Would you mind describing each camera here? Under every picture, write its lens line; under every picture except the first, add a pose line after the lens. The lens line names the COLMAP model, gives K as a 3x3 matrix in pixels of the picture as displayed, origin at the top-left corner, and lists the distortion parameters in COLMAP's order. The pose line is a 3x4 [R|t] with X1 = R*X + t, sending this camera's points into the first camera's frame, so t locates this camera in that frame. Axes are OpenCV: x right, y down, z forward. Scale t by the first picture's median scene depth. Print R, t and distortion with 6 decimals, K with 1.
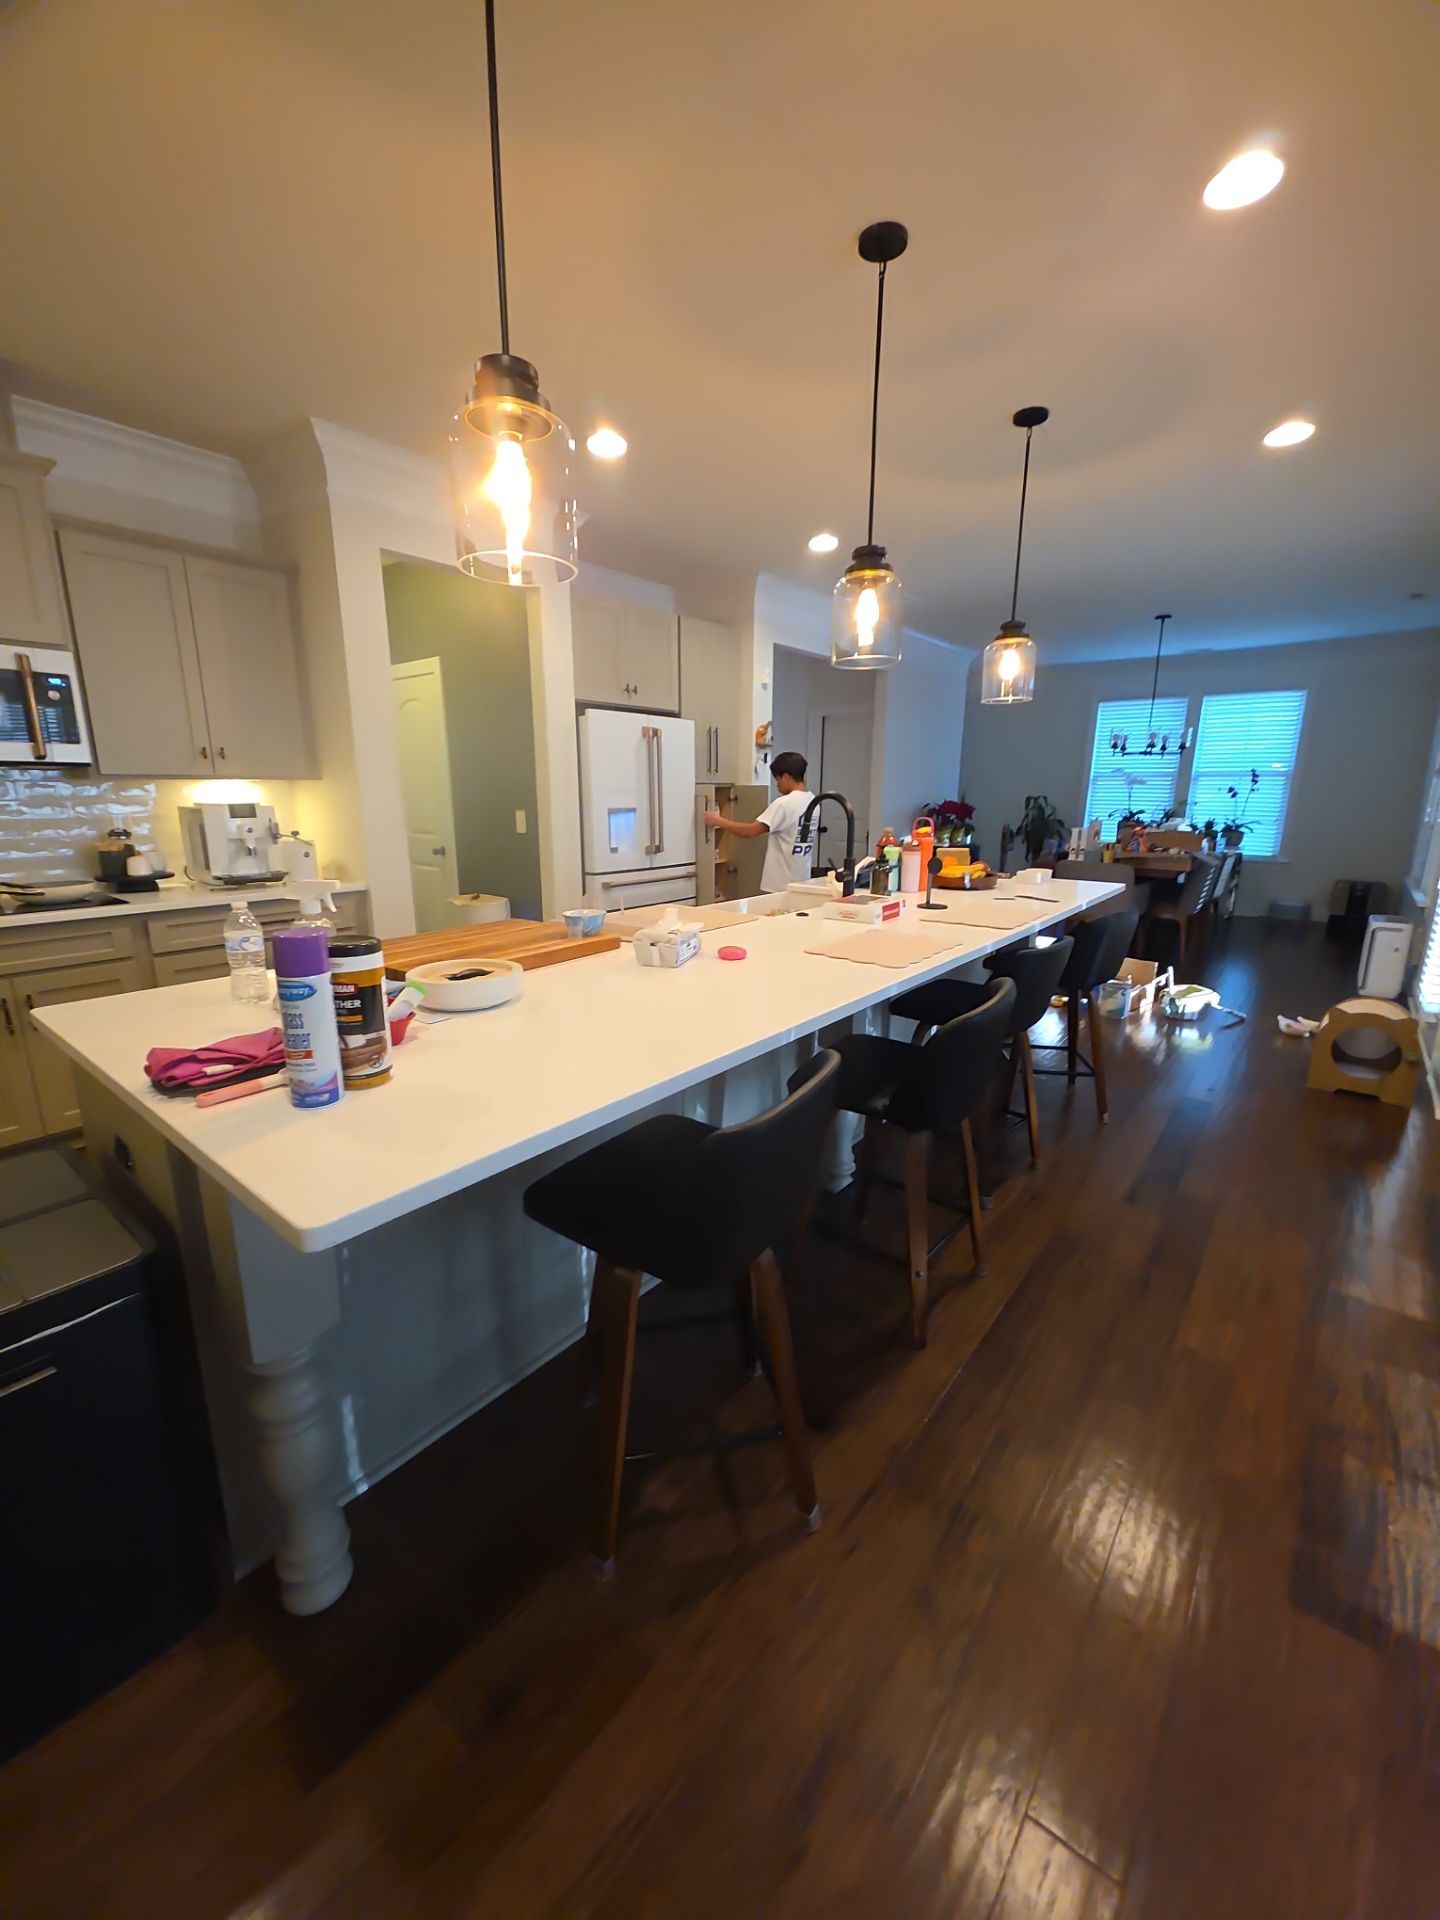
lens RADIAL K [[758.6, 0, 715.8], [0, 758.6, 962.8], [0, 0, 1]] dist [0.013680, -0.007708]
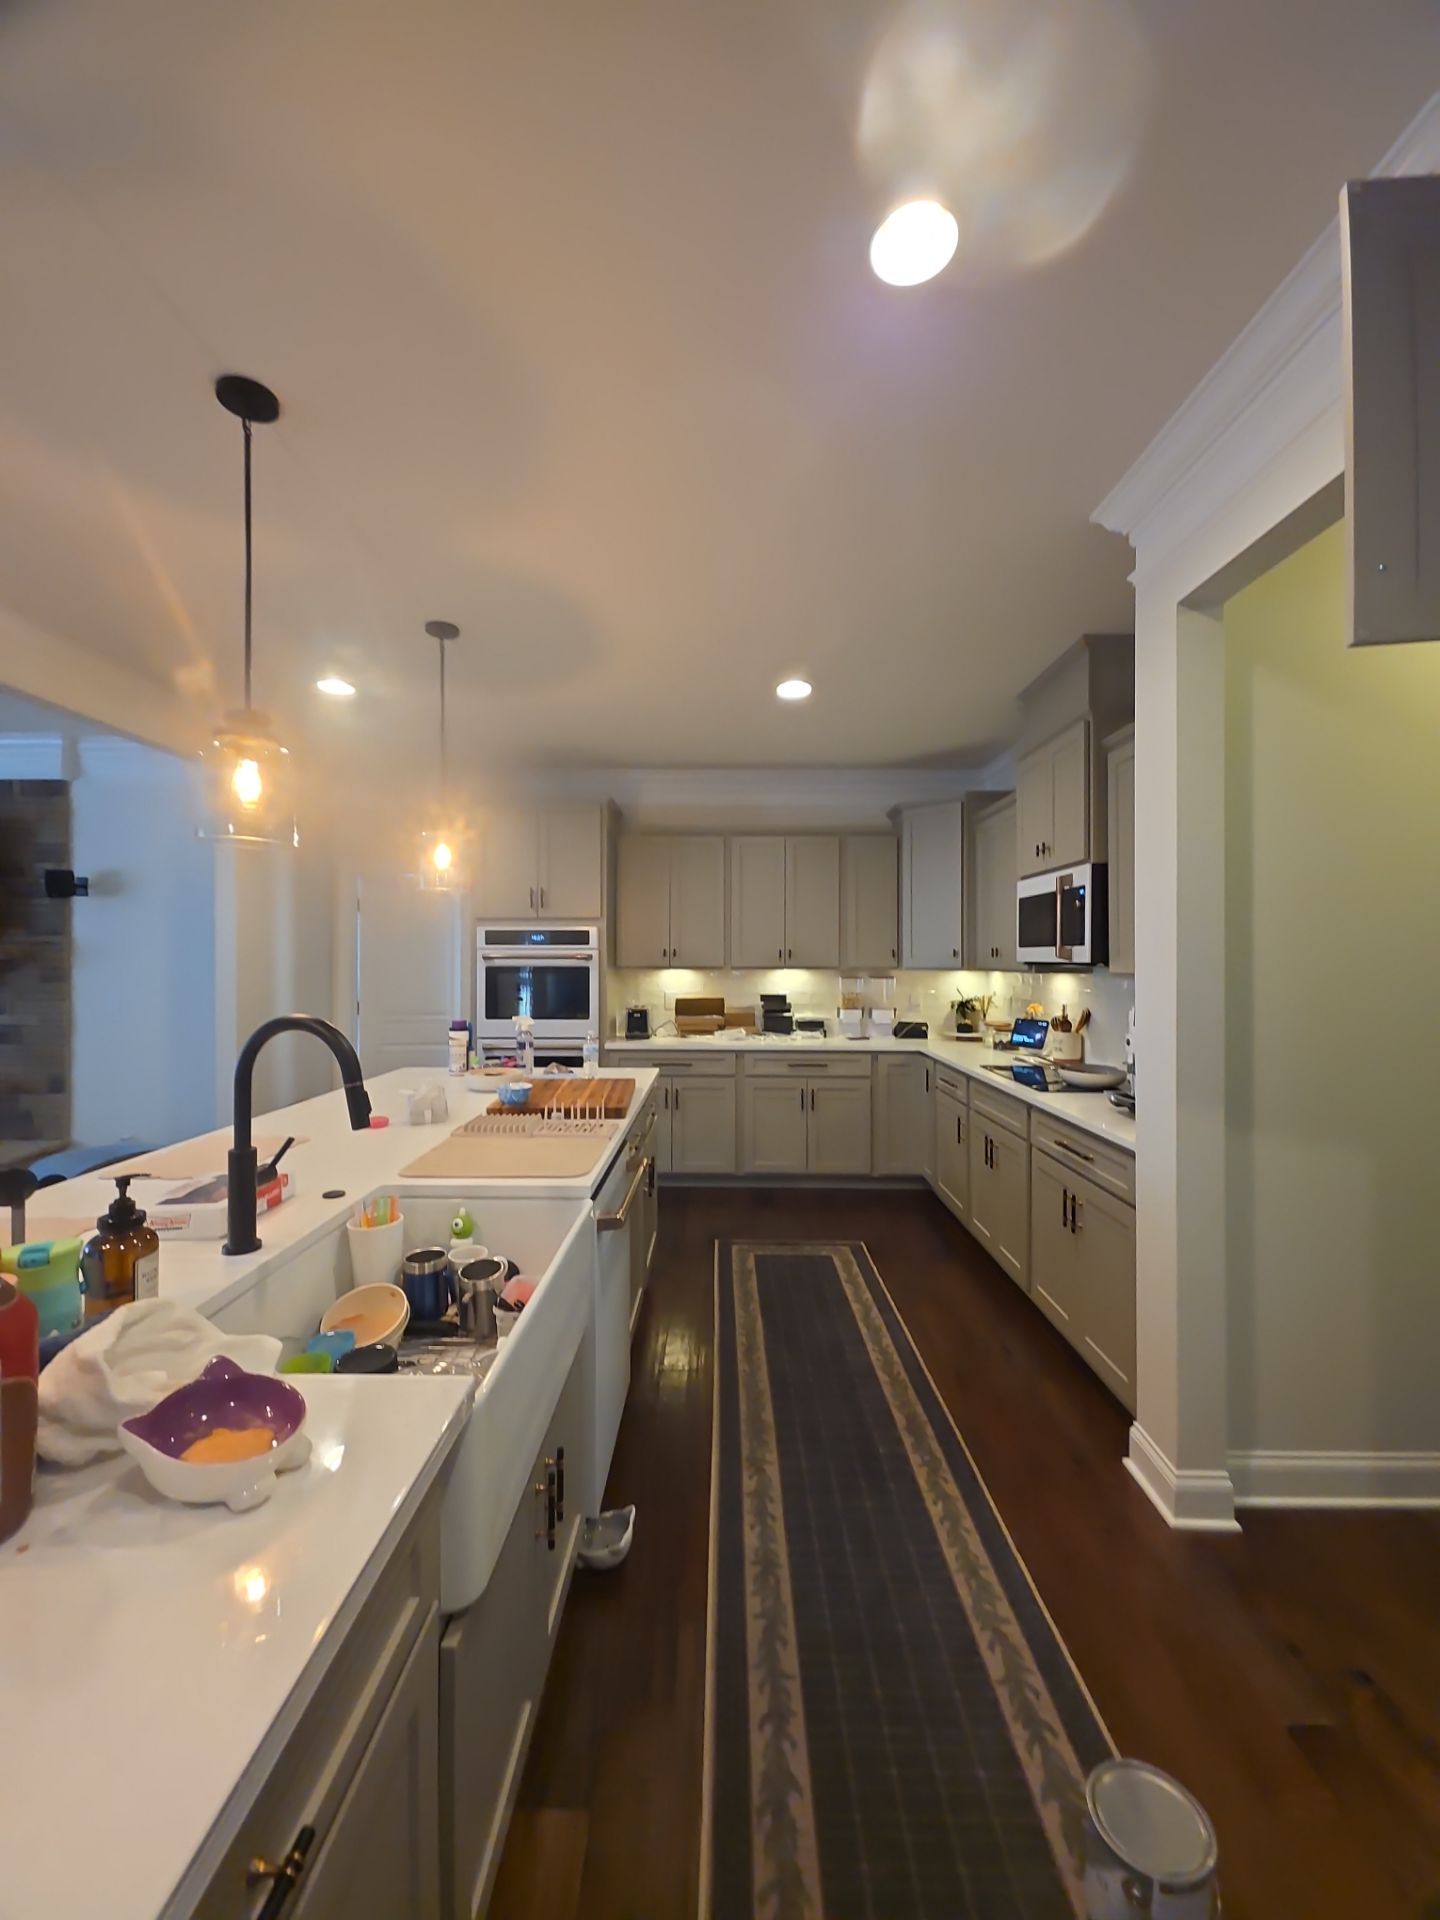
lens RADIAL K [[758.6, 0, 715.8], [0, 758.6, 962.8], [0, 0, 1]] dist [0.013680, -0.007708]
pose [[-0.783932, -0.003689, -0.620836, 0.207650], [-0.145351, 0.973282, 0.177752, -0.327482], [0.603592, 0.229585, -0.763523, 1.307439]]
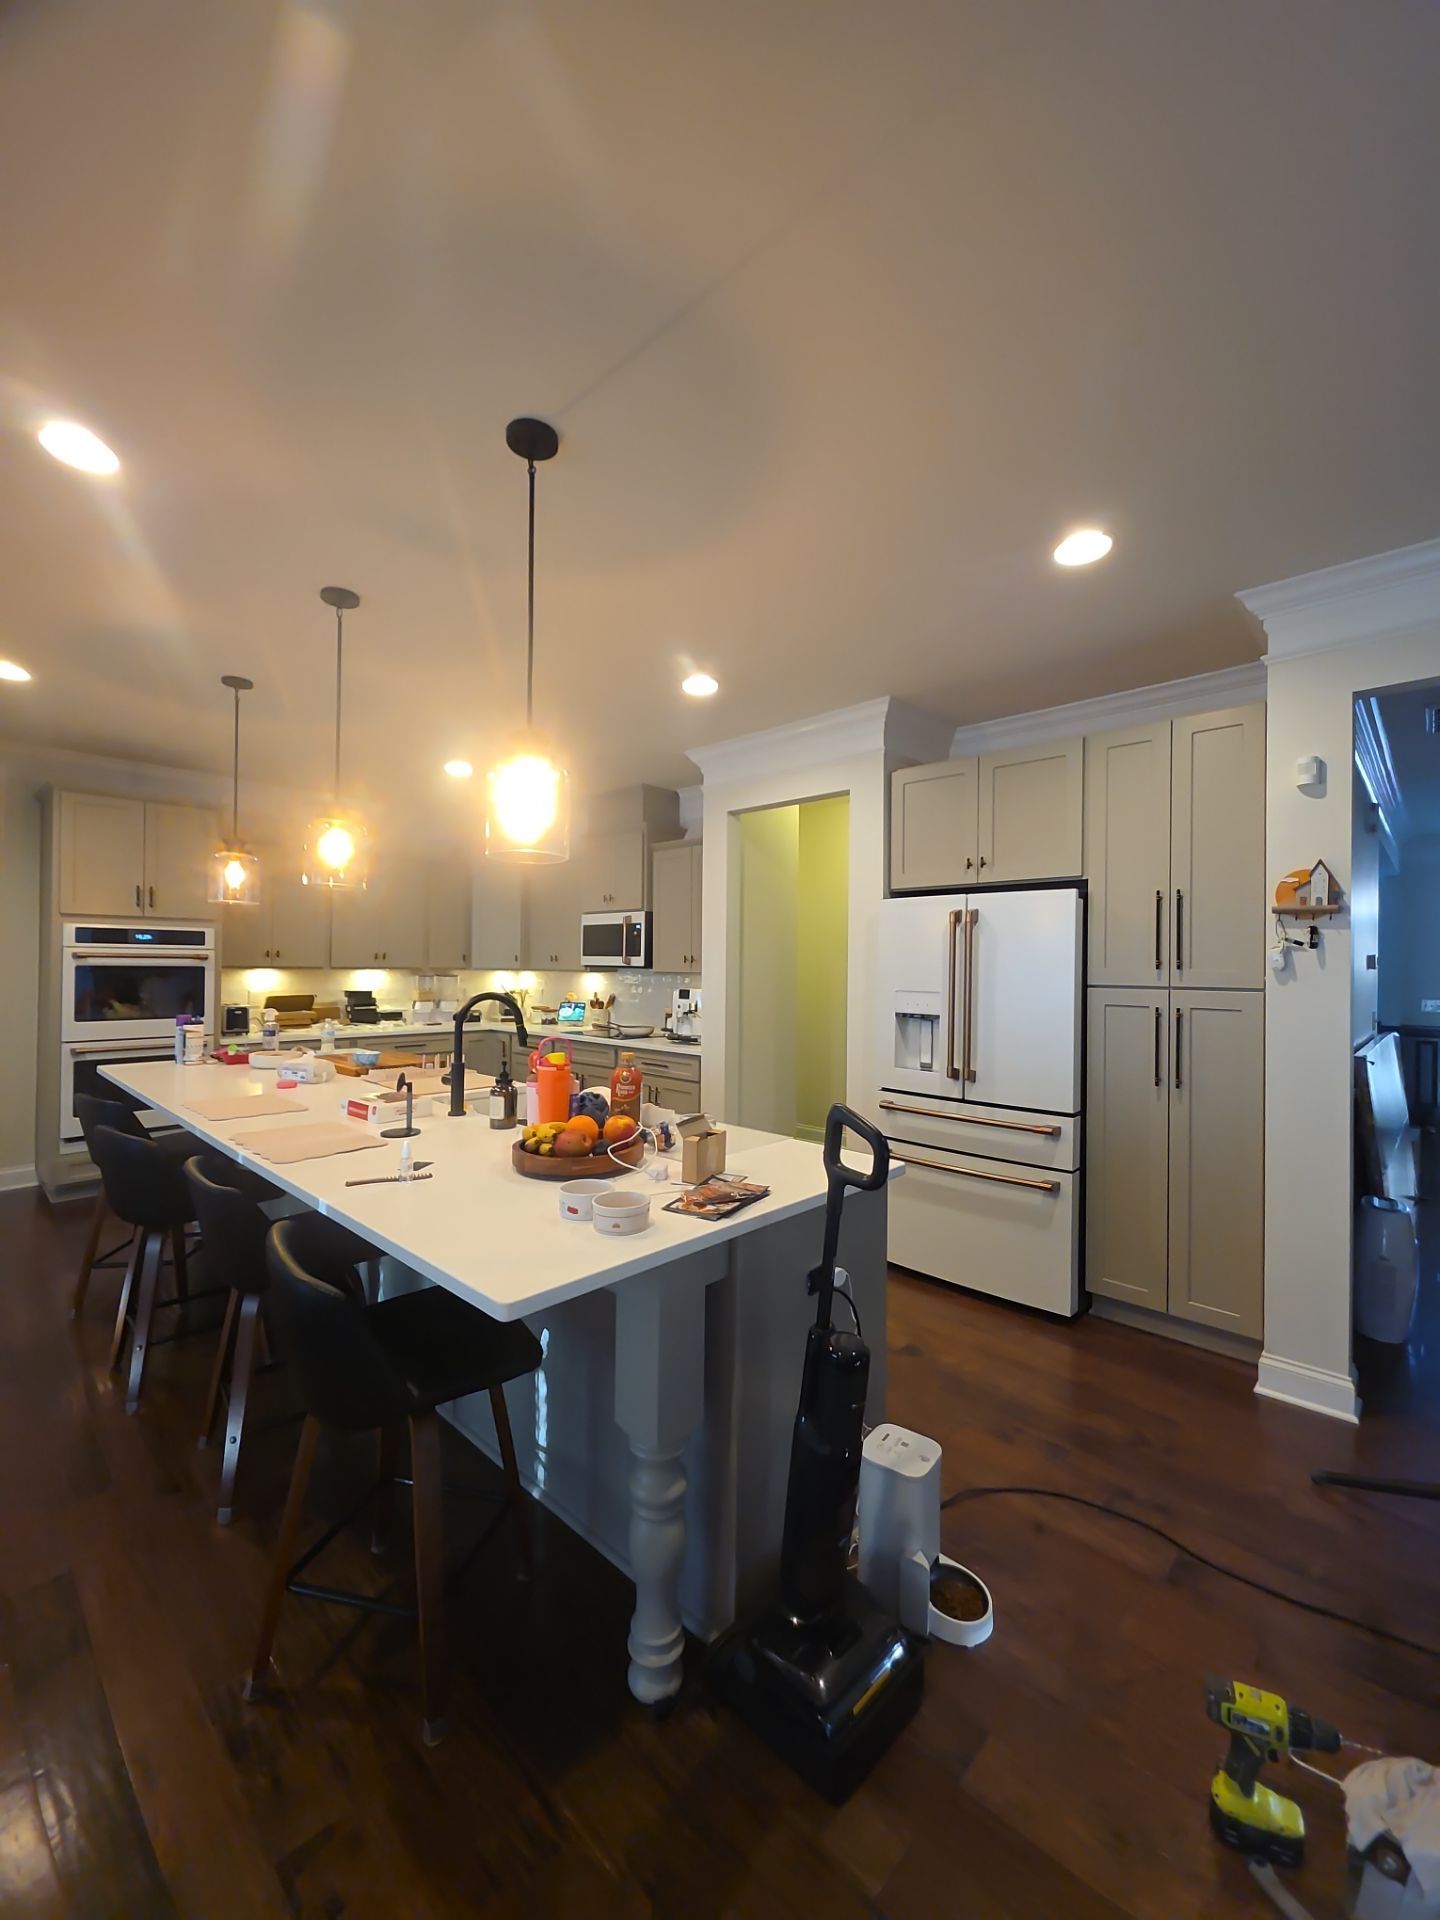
lens RADIAL K [[764.0, 0, 716.6], [0, 764.0, 962.3], [0, 0, 1]] dist [0.014156, -0.007722]
pose [[-0.076519, -0.008616, -0.997031, 0.929949], [-0.237117, 0.971432, 0.009803, -0.292029], [0.968463, 0.237163, -0.076376, 1.156983]]
